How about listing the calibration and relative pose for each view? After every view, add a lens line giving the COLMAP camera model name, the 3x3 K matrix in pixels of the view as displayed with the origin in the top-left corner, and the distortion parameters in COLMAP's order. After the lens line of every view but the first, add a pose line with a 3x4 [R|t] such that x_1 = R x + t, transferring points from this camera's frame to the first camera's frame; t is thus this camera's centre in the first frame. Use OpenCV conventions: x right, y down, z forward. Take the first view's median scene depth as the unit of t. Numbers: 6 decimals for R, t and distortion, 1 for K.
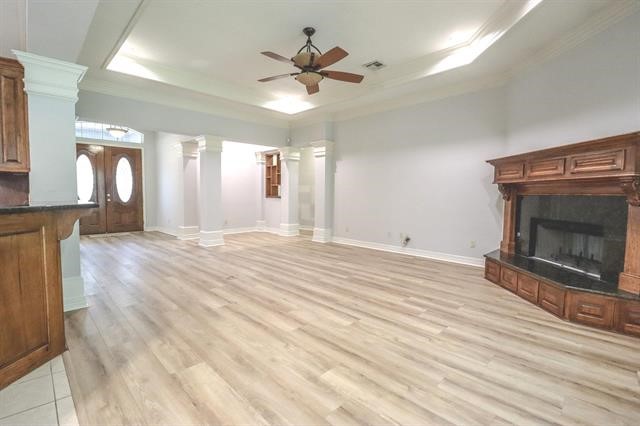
lens RADIAL K [[304.0, 0, 320.0], [0, 304.0, 213.0], [0, 0, 1]] dist [0.000085, -0.014936]
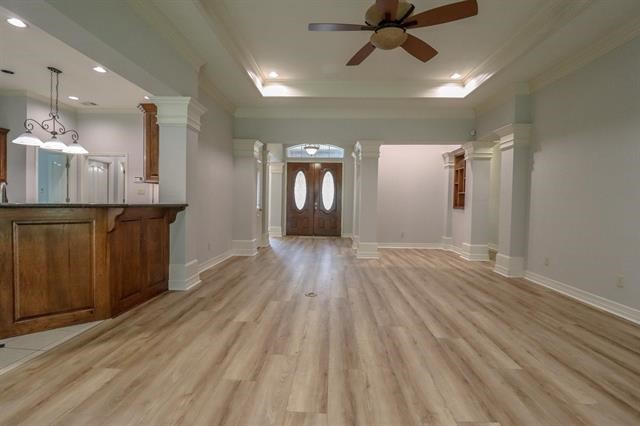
lens RADIAL K [[304.0, 0, 320.0], [0, 304.0, 213.0], [0, 0, 1]] dist [0.000085, -0.014936]
pose [[0.673902, 0.030239, -0.738201, 0.341408], [-0.059907, 0.998109, -0.013803, -0.013100], [0.736388, 0.053525, 0.674439, 0.370640]]
